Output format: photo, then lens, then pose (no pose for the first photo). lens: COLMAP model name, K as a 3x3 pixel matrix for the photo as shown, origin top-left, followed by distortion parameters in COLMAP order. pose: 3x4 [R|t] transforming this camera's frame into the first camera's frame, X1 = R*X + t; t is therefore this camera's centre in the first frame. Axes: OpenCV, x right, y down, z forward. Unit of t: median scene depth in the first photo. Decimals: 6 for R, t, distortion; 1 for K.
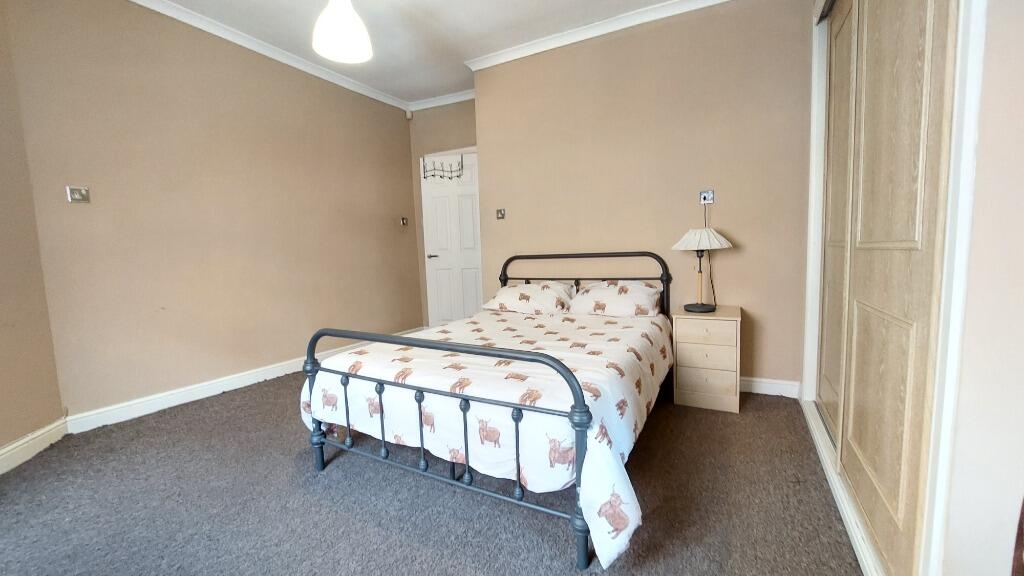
lens RADIAL K [[402.1, 0, 518.1], [0, 402.1, 287.7], [0, 0, 1]] dist [-0.014634, 0.000464]
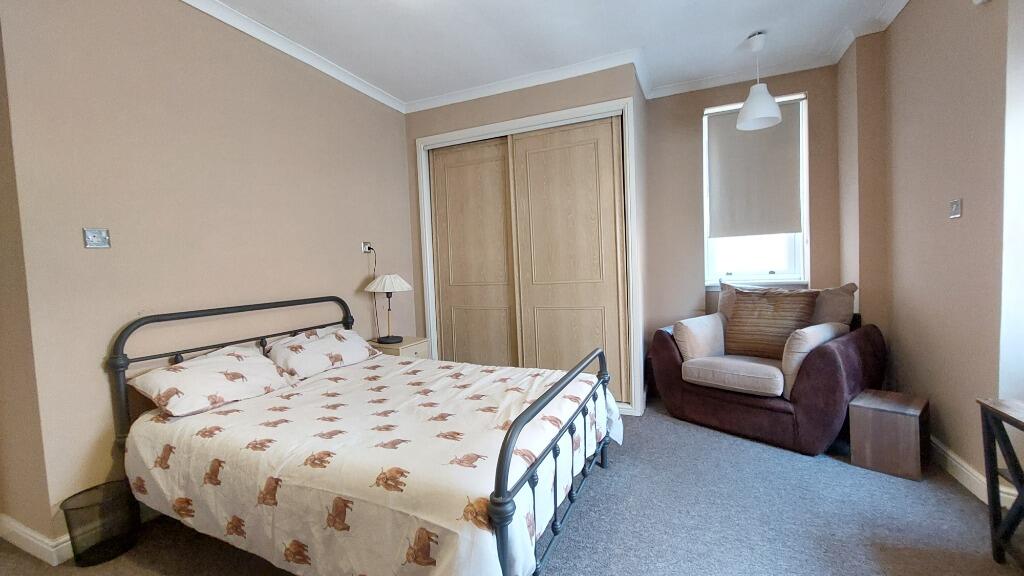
lens RADIAL K [[402.1, 0, 518.1], [0, 402.1, 287.7], [0, 0, 1]] dist [-0.014634, 0.000464]
pose [[-0.072258, -0.009103, 0.997344, -0.692868], [0.146964, 0.988946, 0.019674, -0.062659], [-0.986499, 0.147996, -0.070122, 0.609295]]
